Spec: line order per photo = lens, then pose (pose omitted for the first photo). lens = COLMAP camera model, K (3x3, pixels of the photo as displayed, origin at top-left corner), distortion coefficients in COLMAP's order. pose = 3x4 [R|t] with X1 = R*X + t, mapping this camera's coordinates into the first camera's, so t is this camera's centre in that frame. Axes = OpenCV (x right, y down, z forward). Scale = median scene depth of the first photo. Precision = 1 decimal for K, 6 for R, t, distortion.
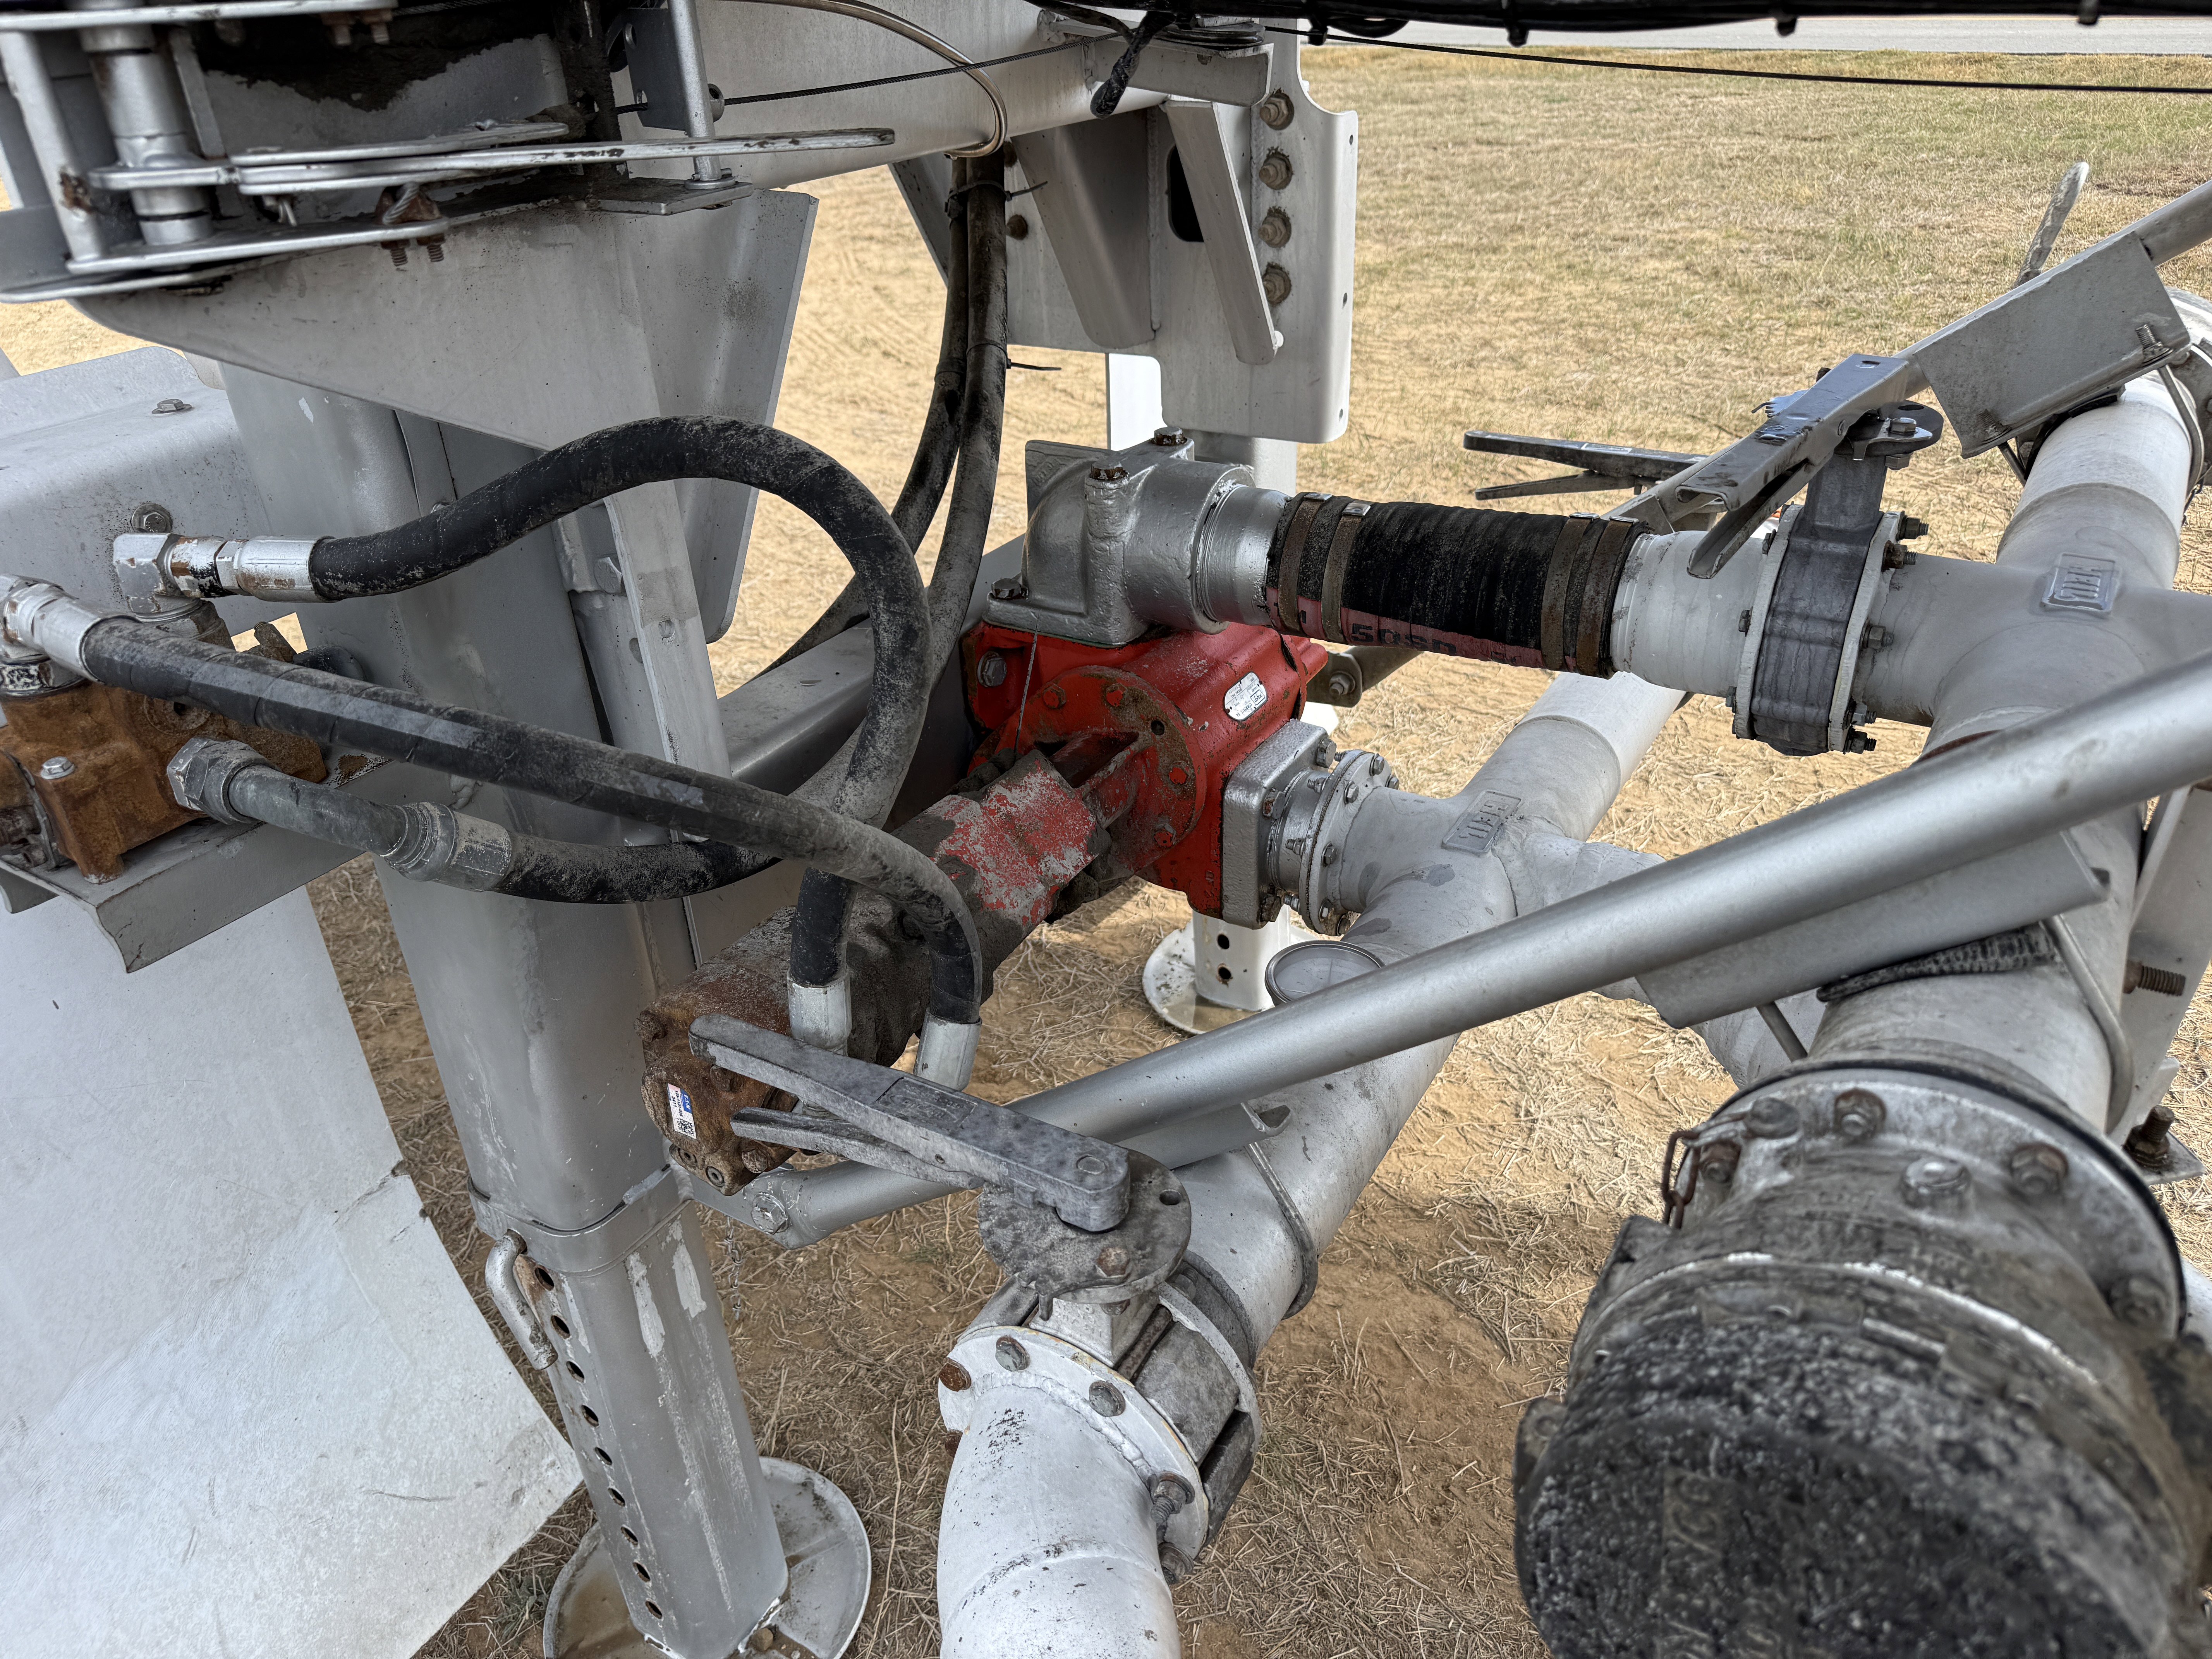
lens RADIAL K [[1546.9, 0, 1097.8], [0, 1546.9, 840.4], [0, 0, 1]] dist [0.069086, -0.088908]
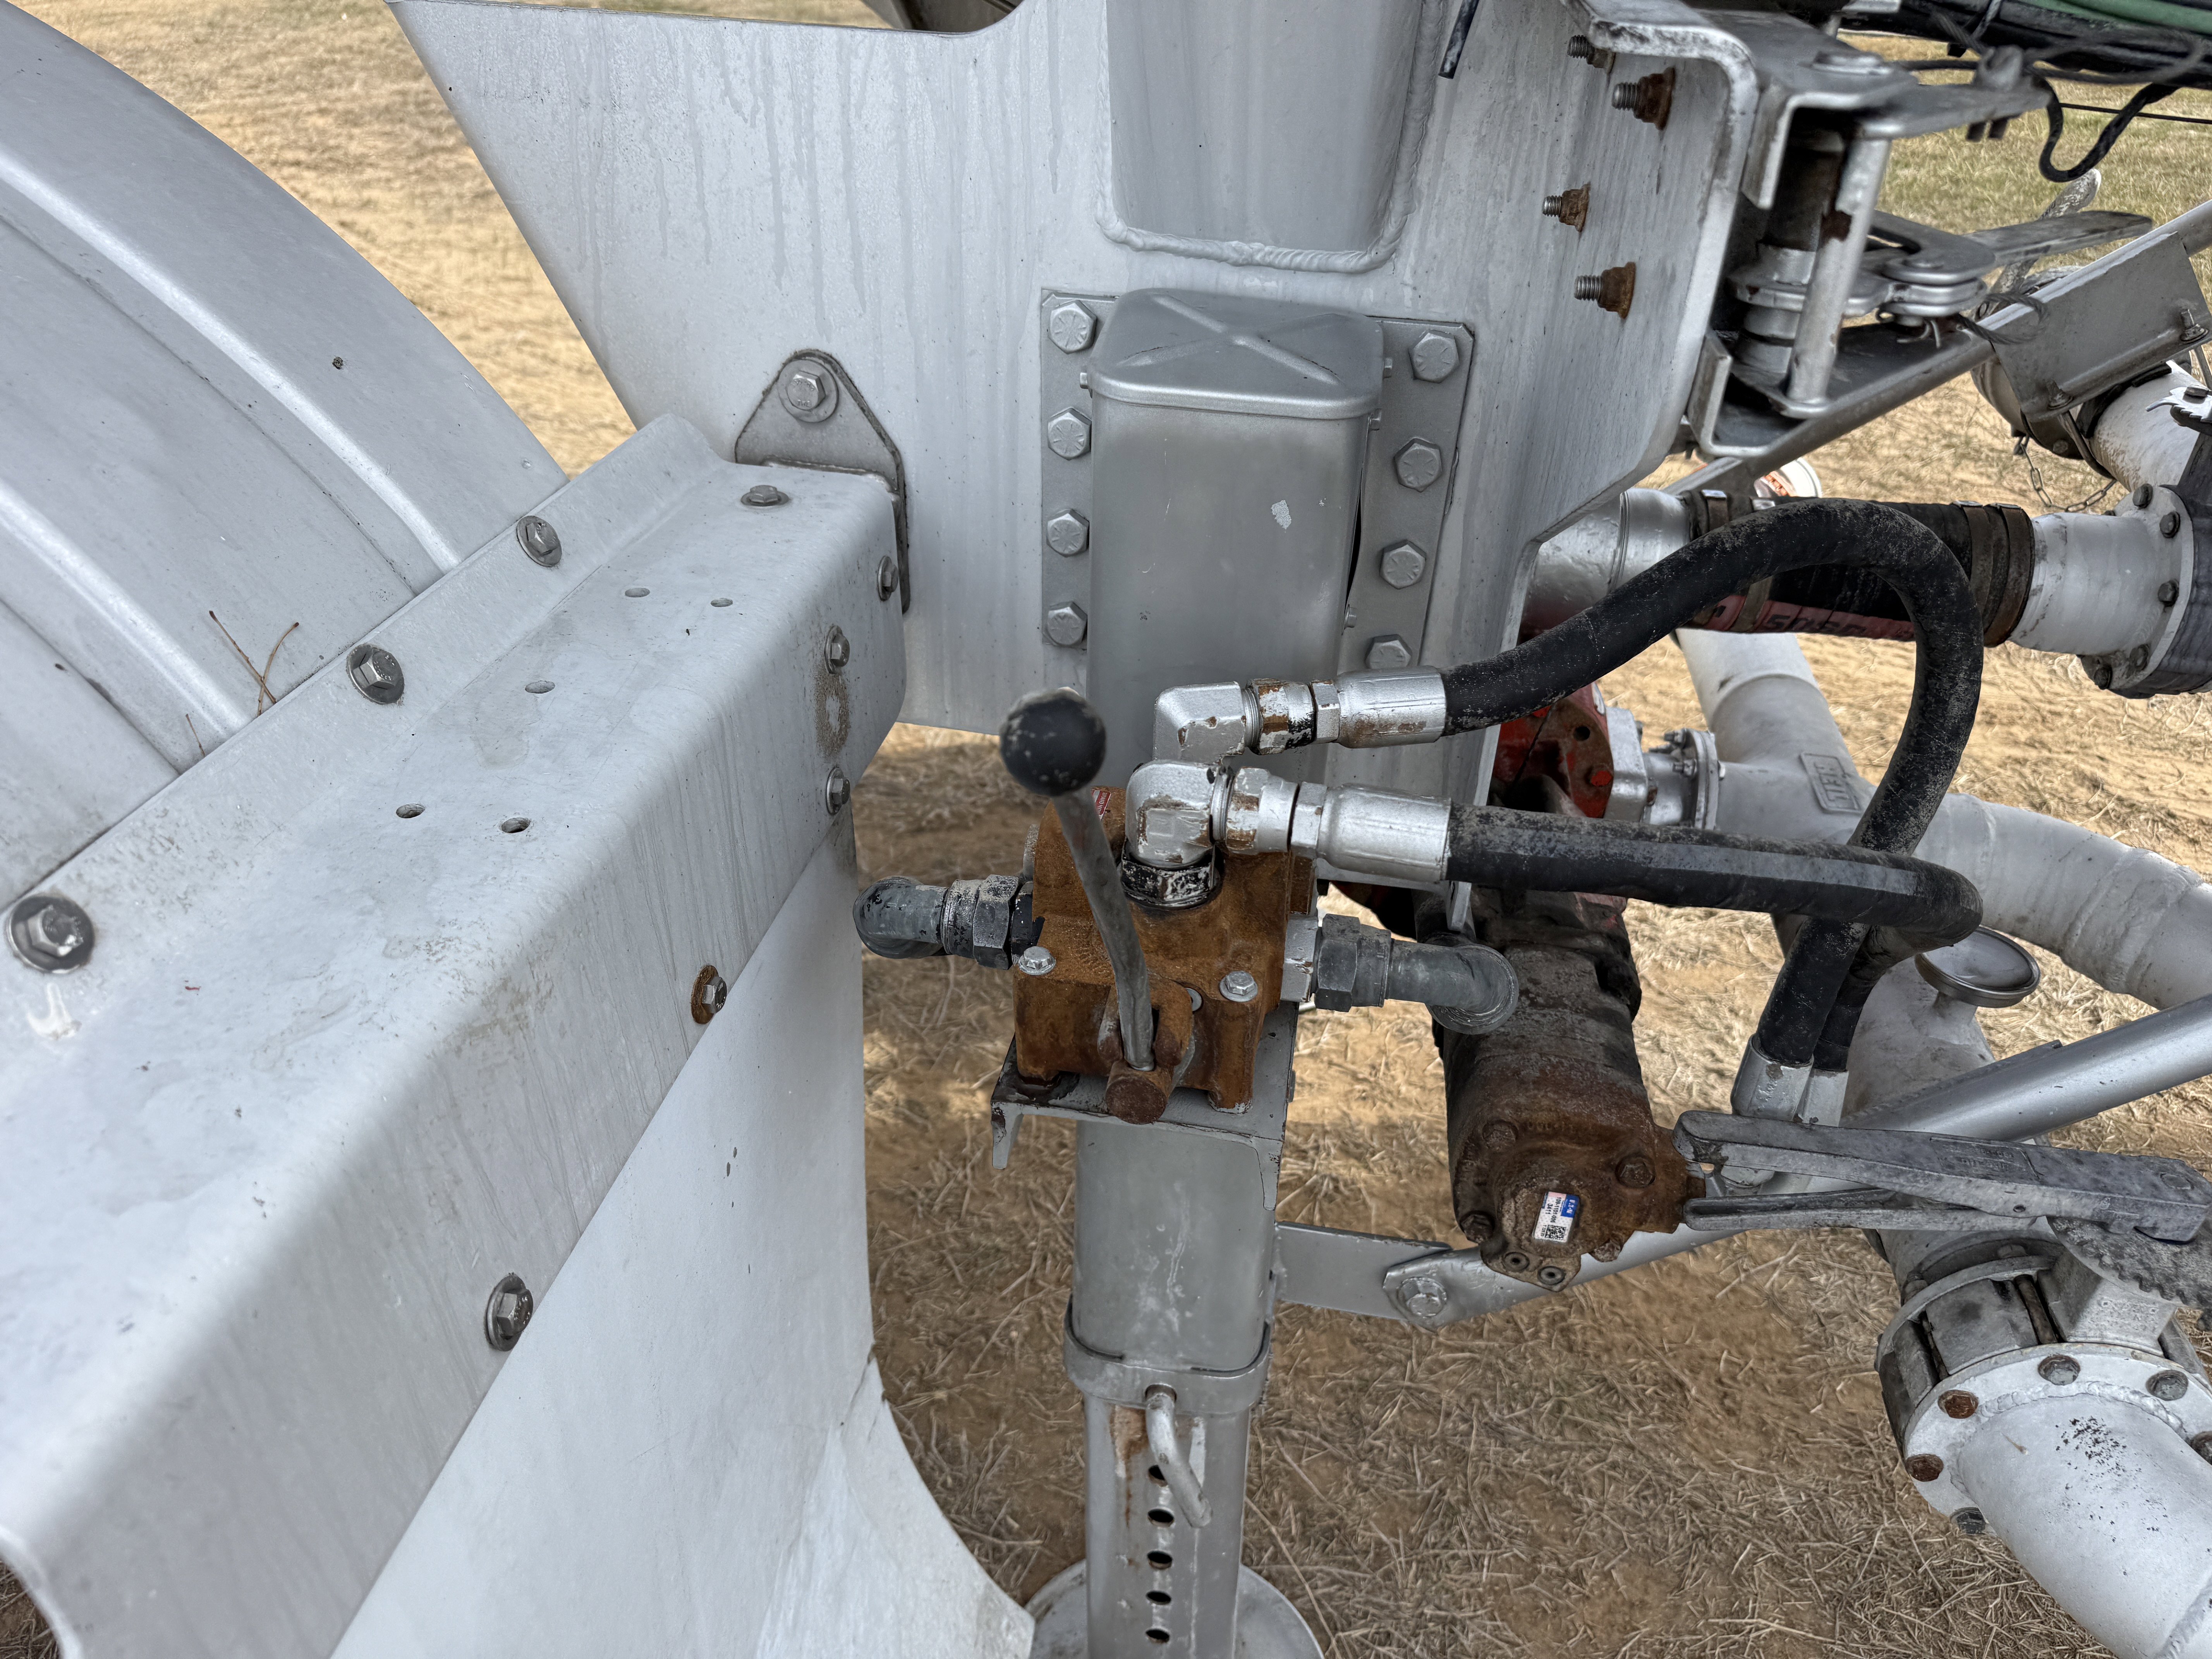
lens RADIAL K [[1546.9, 0, 1097.8], [0, 1546.9, 840.4], [0, 0, 1]] dist [0.069086, -0.088908]
pose [[0.920067, -0.146166, 0.363472, -0.782853], [0.129659, 0.989116, 0.069553, -0.144646], [-0.369682, -0.016866, 0.929005, 0.211950]]
